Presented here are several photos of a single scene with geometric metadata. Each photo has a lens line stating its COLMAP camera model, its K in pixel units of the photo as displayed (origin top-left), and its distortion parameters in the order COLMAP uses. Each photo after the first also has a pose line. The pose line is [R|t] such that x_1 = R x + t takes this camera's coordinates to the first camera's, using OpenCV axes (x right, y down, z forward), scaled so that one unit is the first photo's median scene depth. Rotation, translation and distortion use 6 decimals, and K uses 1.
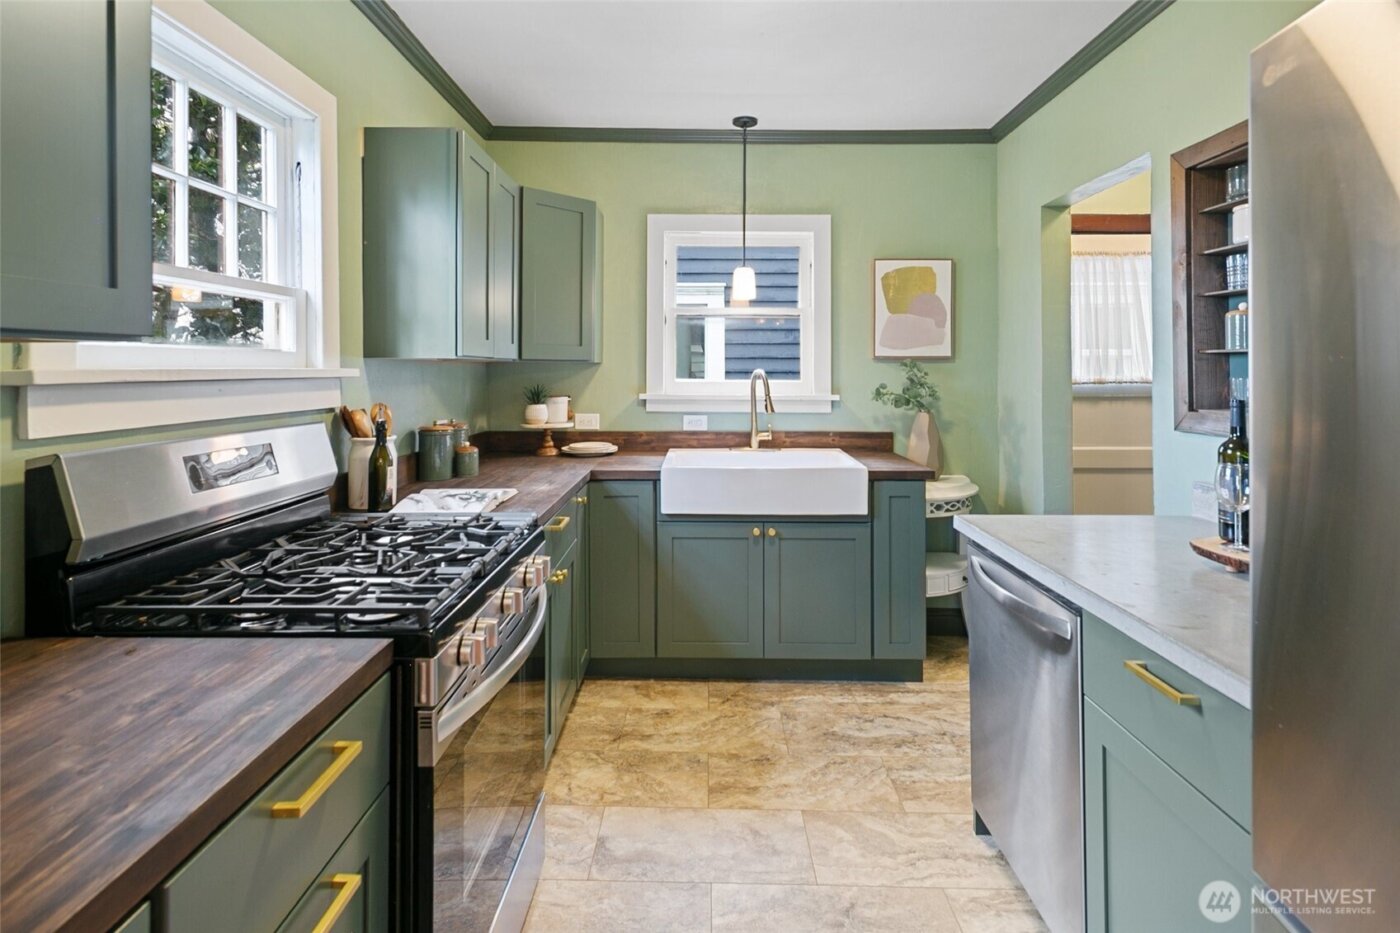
lens RADIAL K [[689.8, 0, 704.8], [0, 689.8, 365.7], [0, 0, 1]] dist [0.002349, -0.001404]
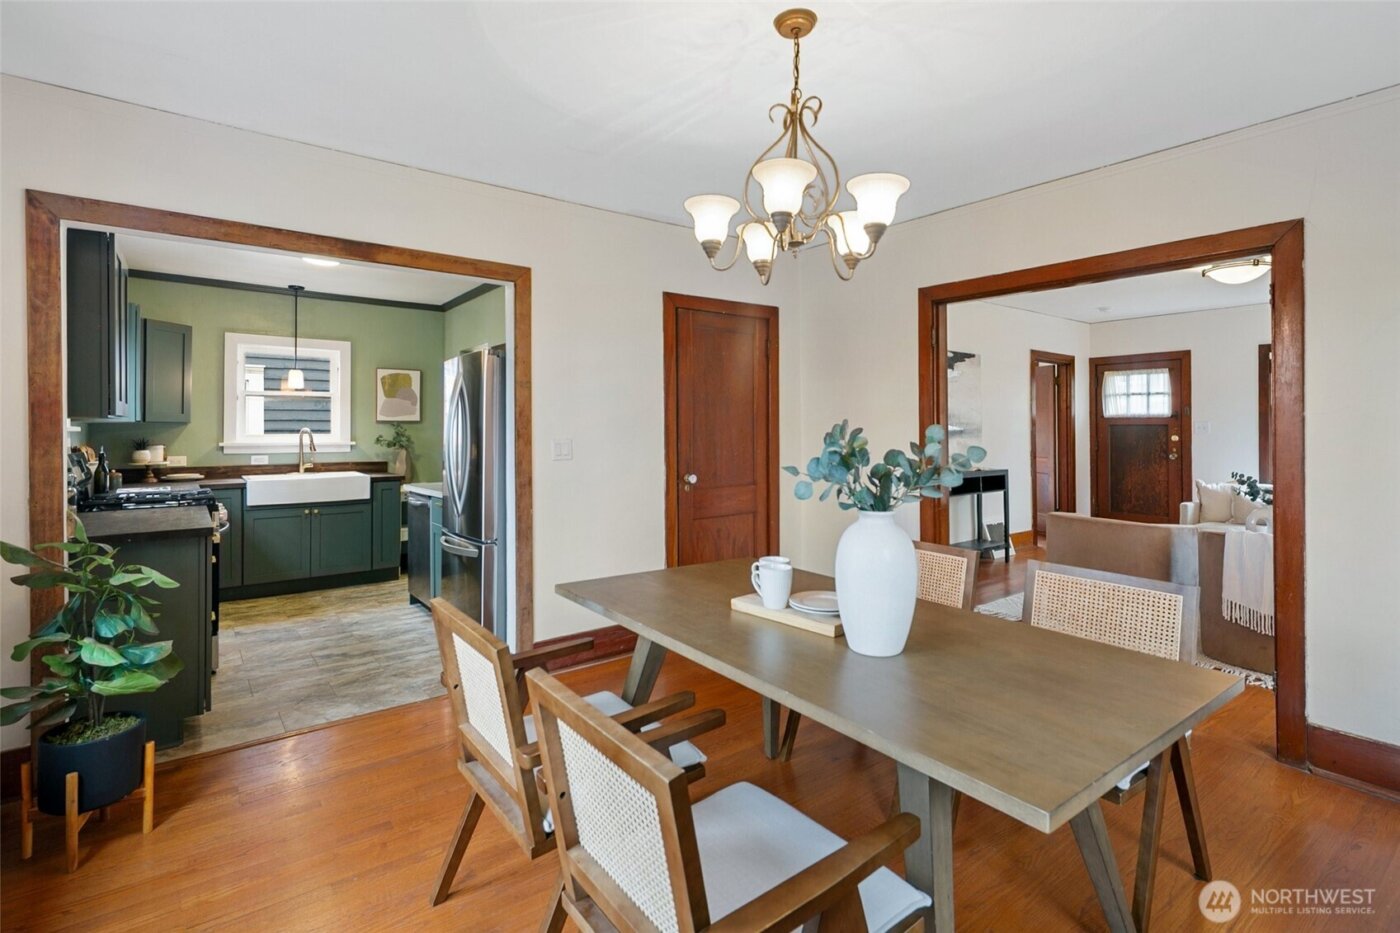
lens RADIAL K [[662.7, 0, 696.7], [0, 662.7, 419.8], [0, 0, 1]] dist [0.003710, 0.000129]
pose [[0.790358, 0.005229, 0.612623, -0.219268], [-0.003493, 0.999986, -0.004030, -0.015259], [-0.612635, 0.001045, 0.790365, -1.237708]]
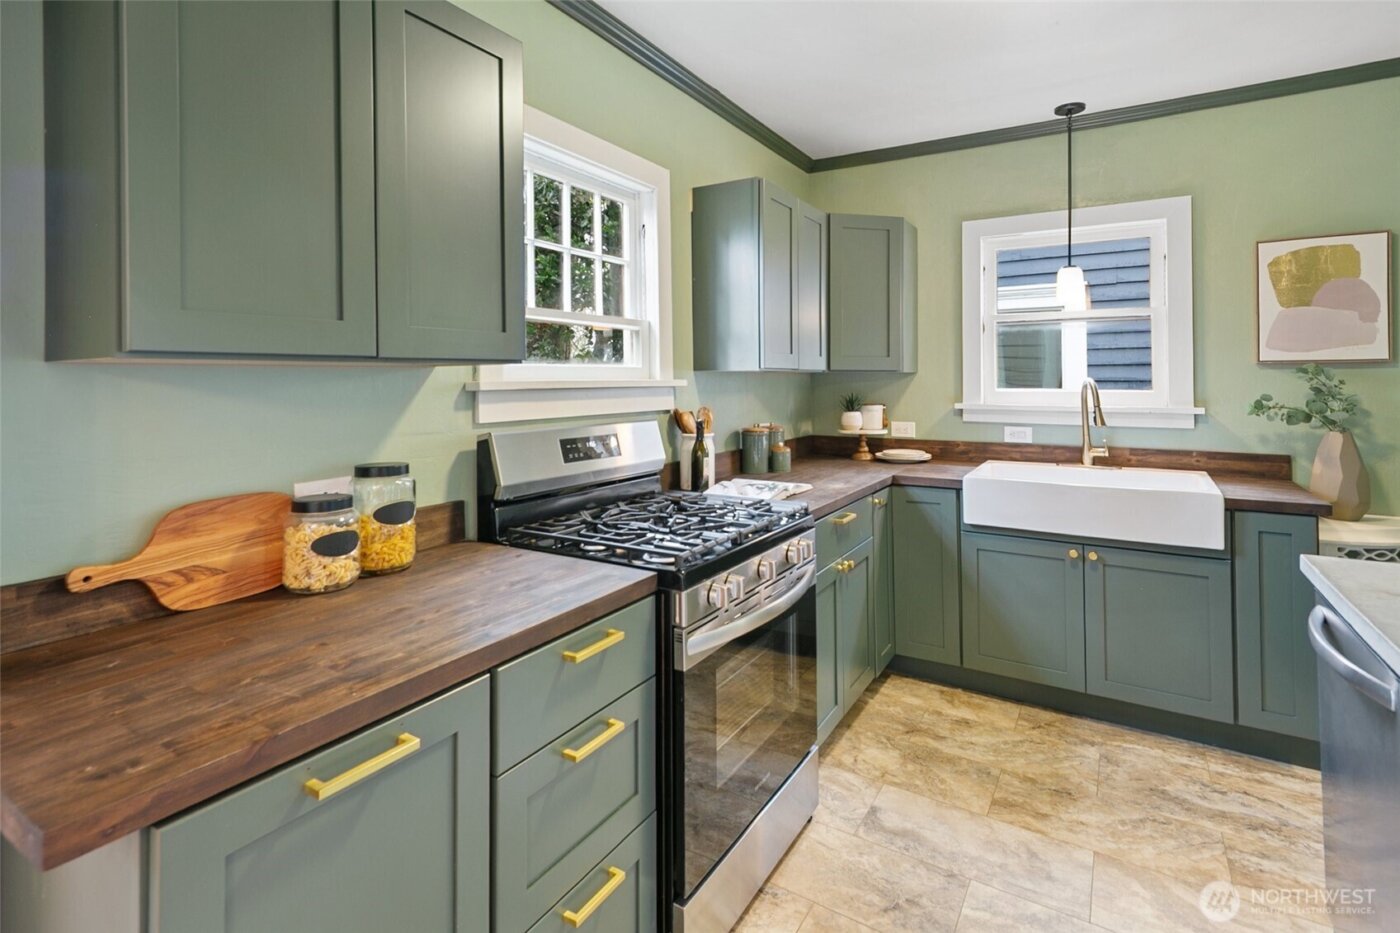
lens RADIAL K [[683.9, 0, 686.6], [0, 683.9, 375.8], [0, 0, 1]] dist [-0.000072, -0.001889]
pose [[0.849329, -0.008490, -0.527796, 0.129961], [0.008437, 0.999961, -0.002509, 0.000329], [0.527796, -0.002322, 0.849368, -0.055902]]
